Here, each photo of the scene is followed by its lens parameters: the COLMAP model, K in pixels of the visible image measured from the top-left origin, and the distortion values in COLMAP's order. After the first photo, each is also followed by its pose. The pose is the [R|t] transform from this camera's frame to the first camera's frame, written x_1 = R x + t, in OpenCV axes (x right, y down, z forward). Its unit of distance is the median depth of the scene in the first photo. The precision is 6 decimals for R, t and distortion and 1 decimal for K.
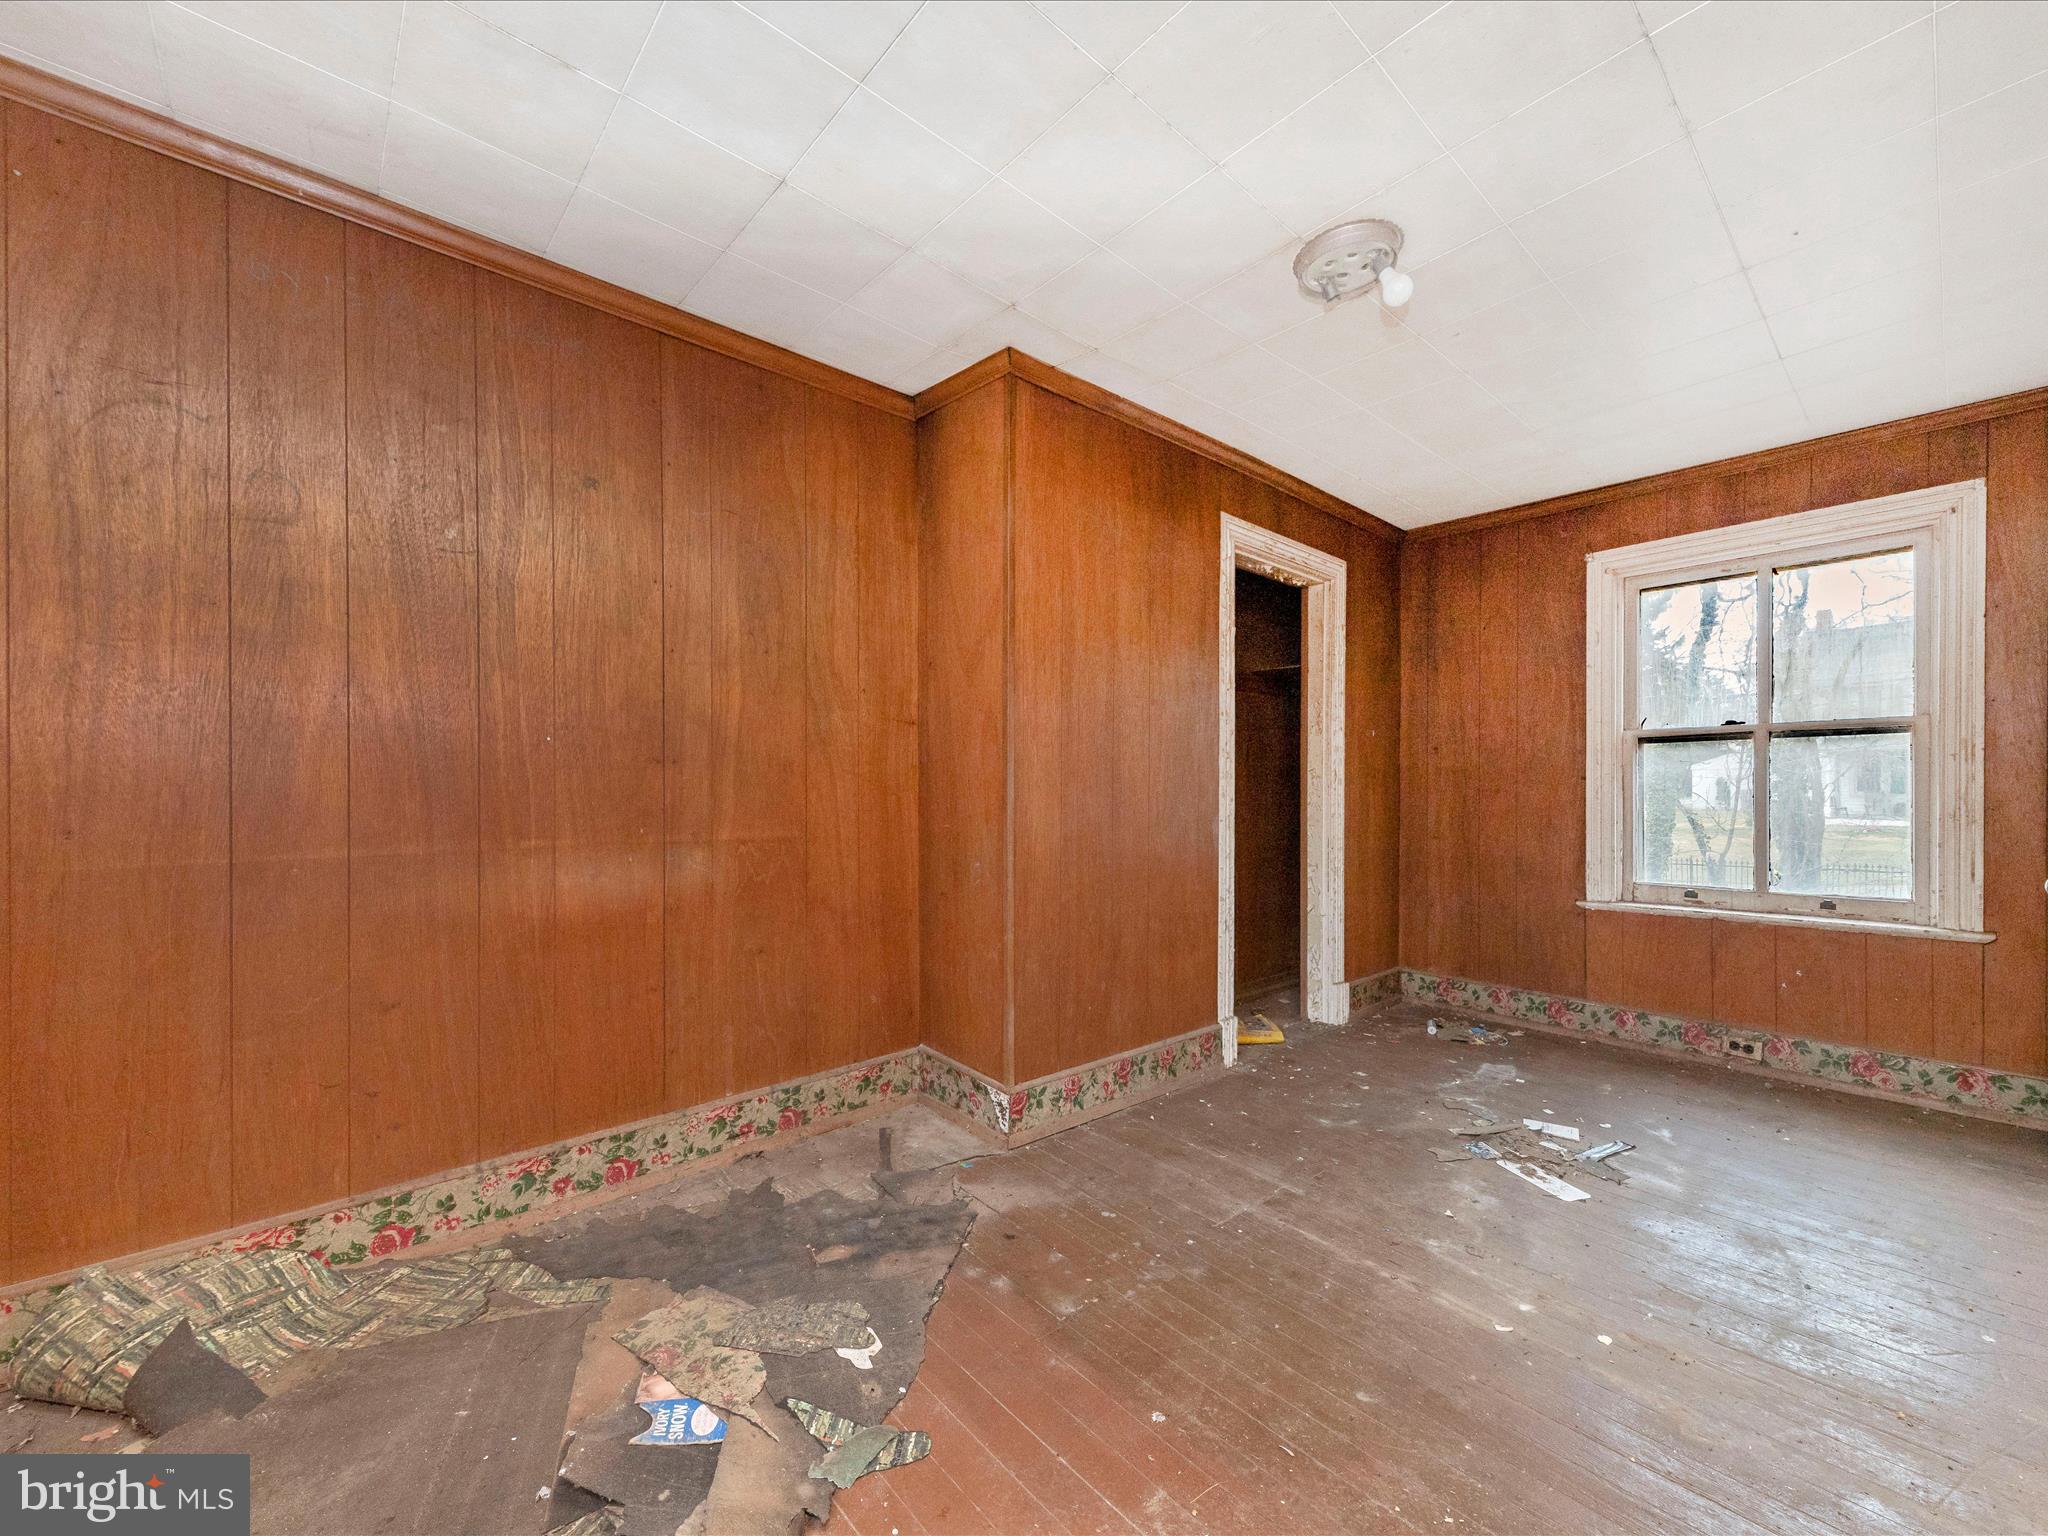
lens RADIAL K [[809.3, 0, 1019.7], [0, 809.3, 785.7], [0, 0, 1]] dist [0.011403, -0.001283]
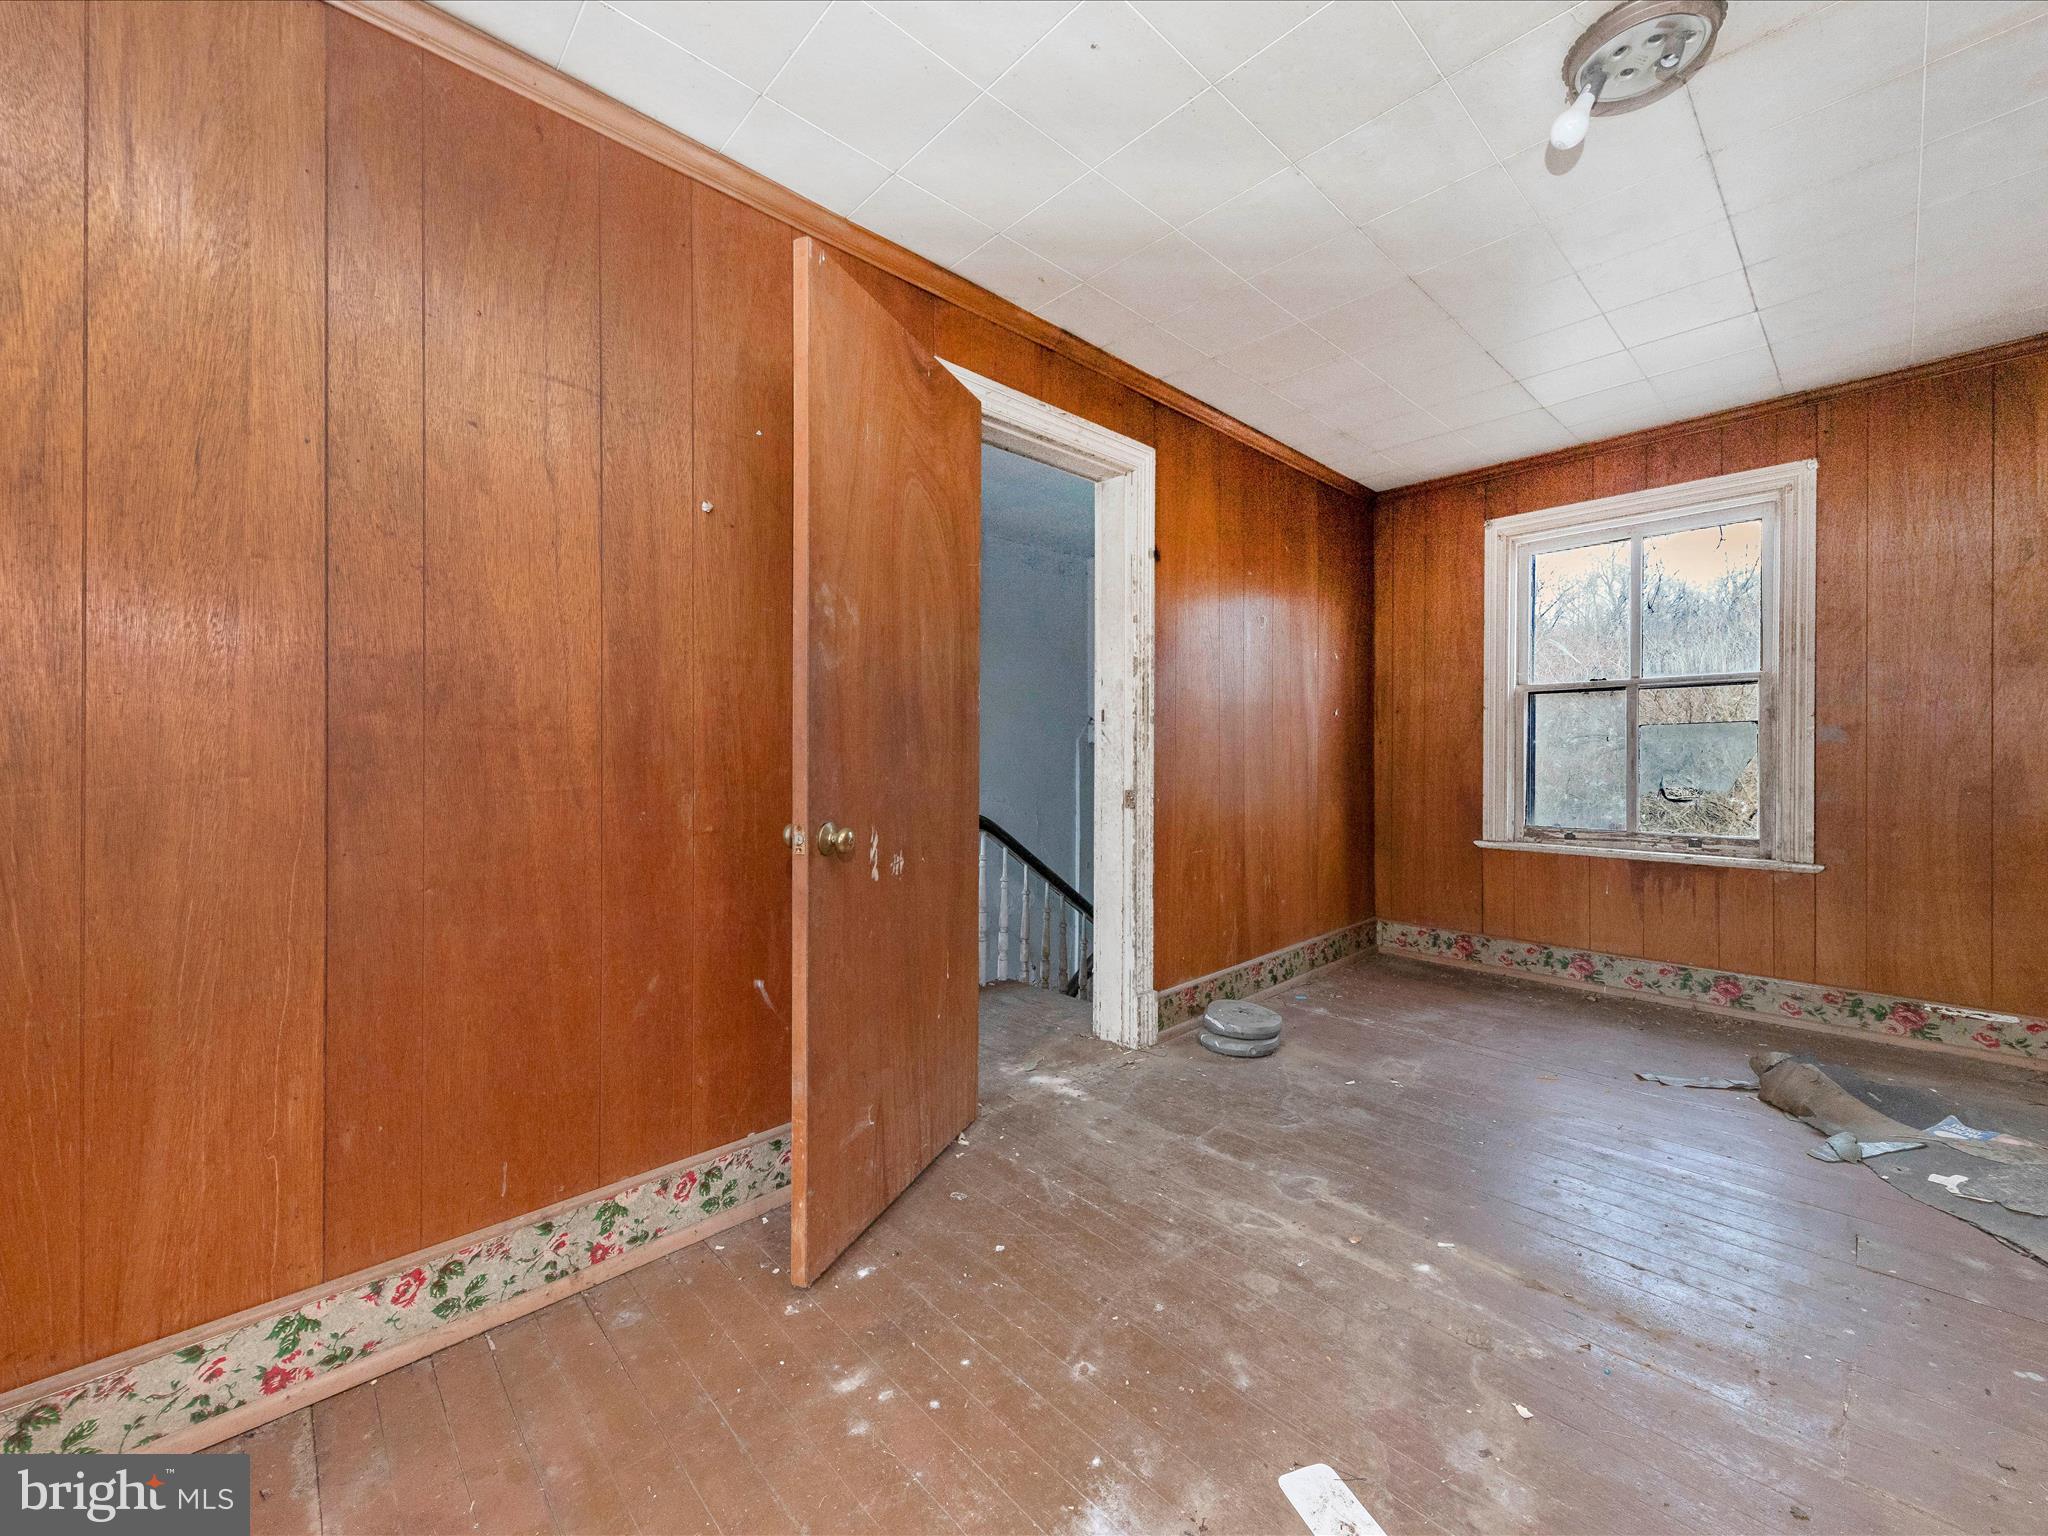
lens RADIAL K [[809.3, 0, 1030.4], [0, 809.3, 747.7], [0, 0, 1]] dist [0.011403, -0.001283]
pose [[-0.999118, 0.001350, -0.041958, 0.676508], [0.001567, 0.999986, -0.005127, 0.016319], [0.041951, -0.005189, -0.999106, 1.171377]]
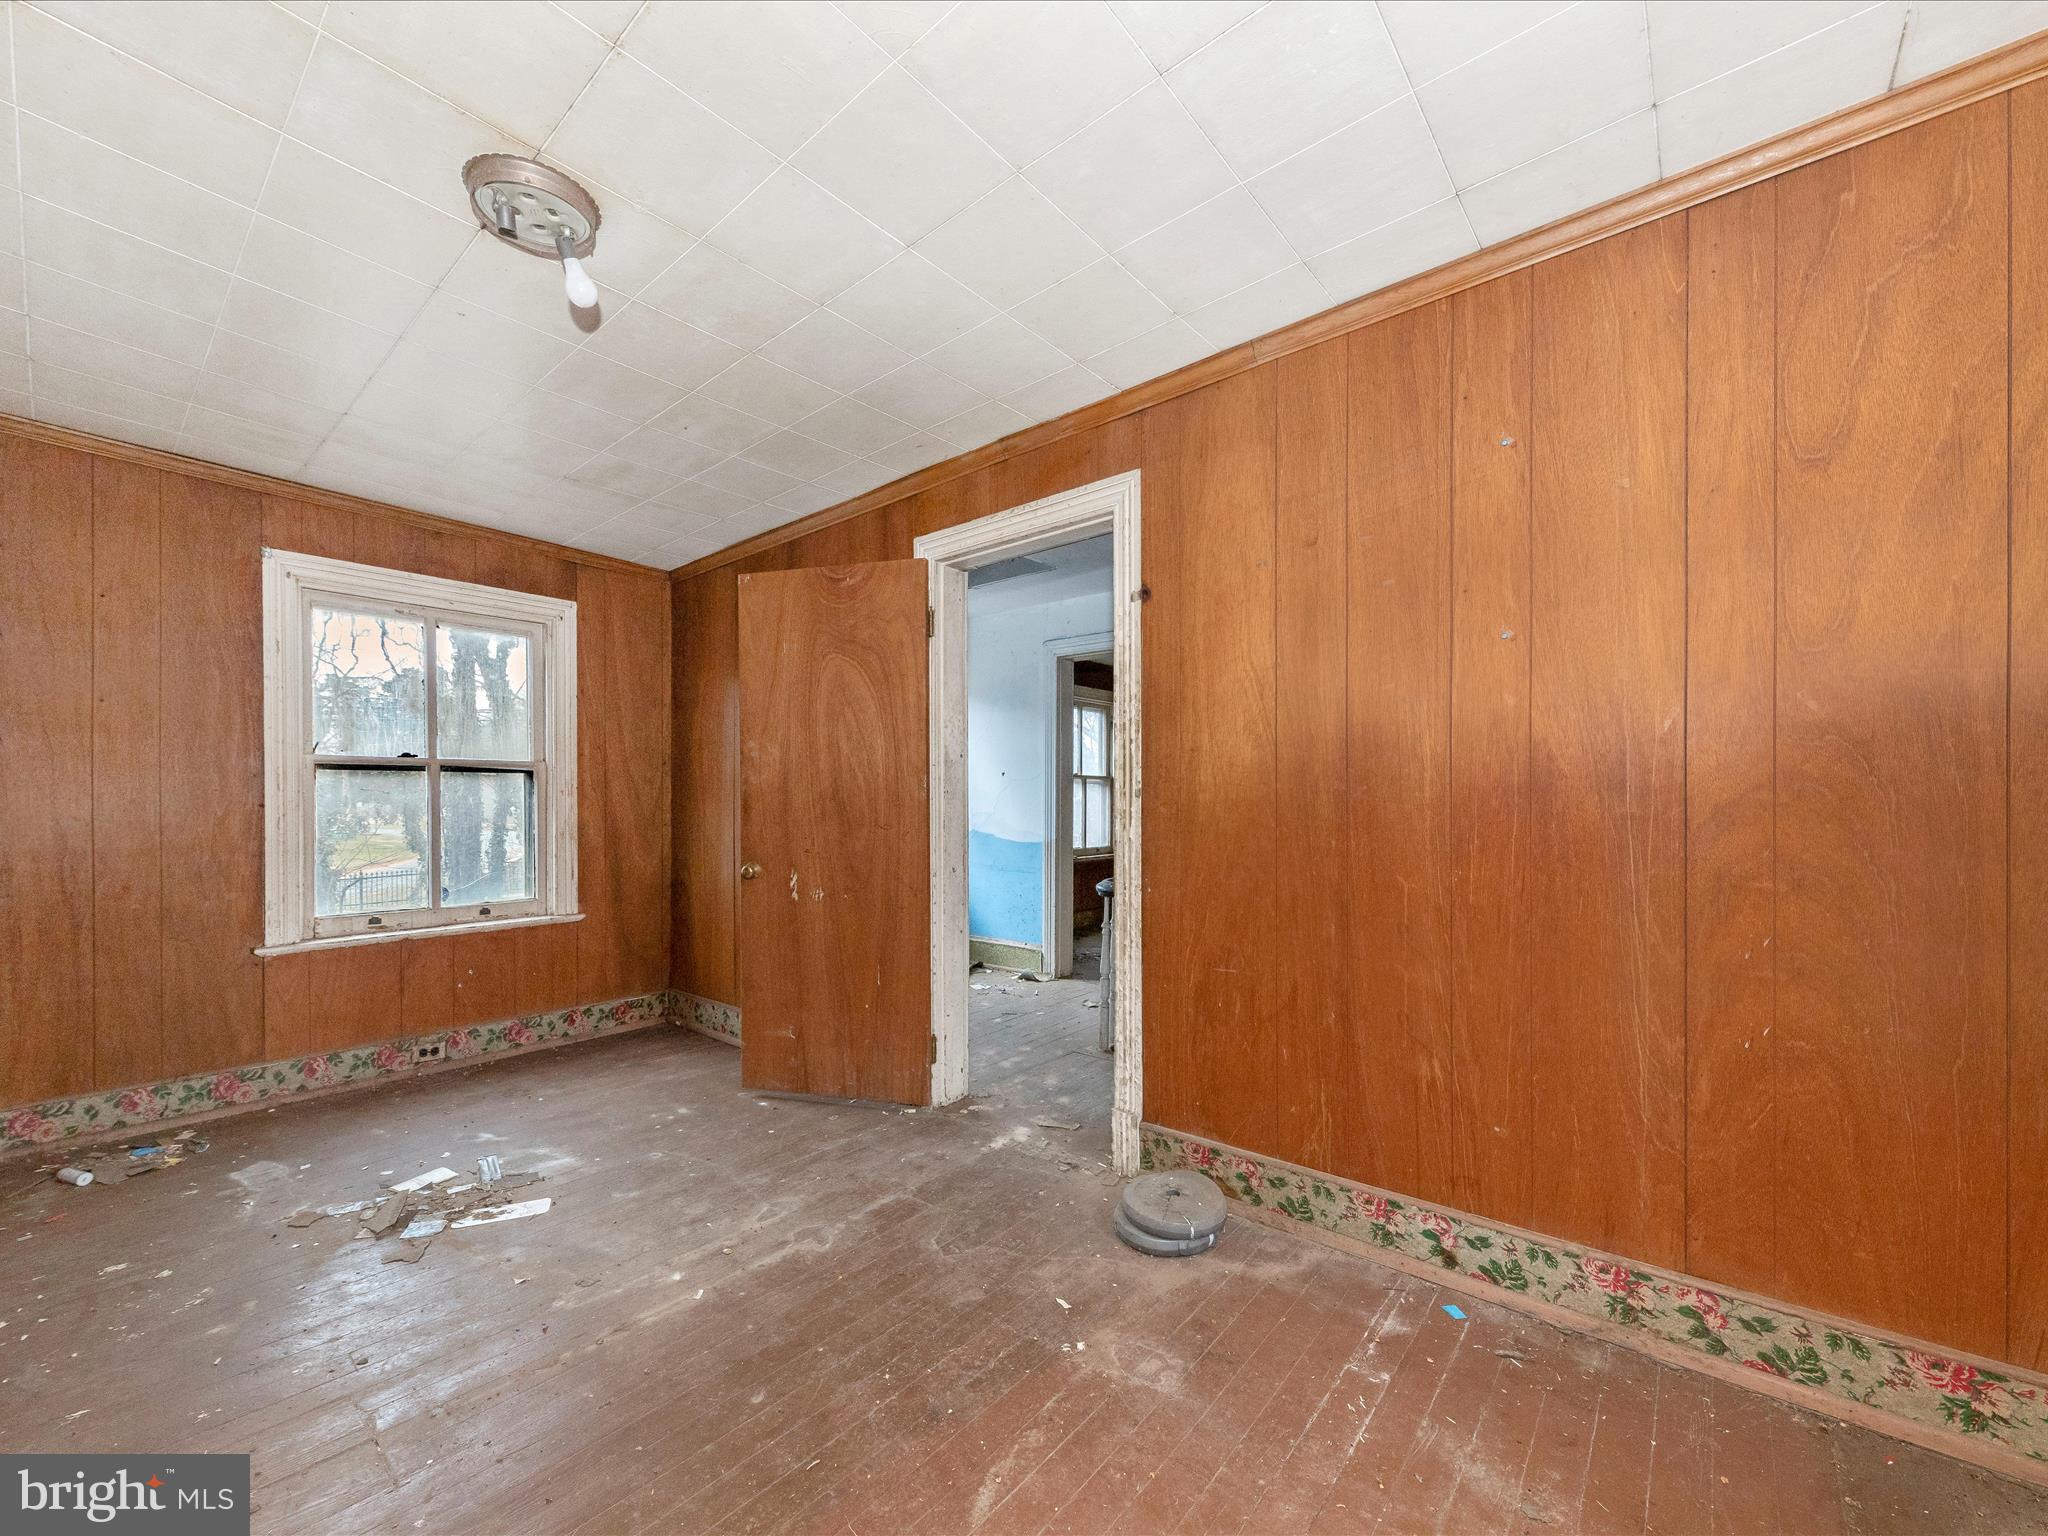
lens RADIAL K [[809.3, 0, 1000.8], [0, 809.3, 807.1], [0, 0, 1]] dist [0.011403, -0.001283]
pose [[-0.138879, 0.002232, 0.990307, -0.339798], [0.000433, 0.999998, -0.002193, -0.007284], [-0.990309, 0.000124, -0.138880, 0.427535]]
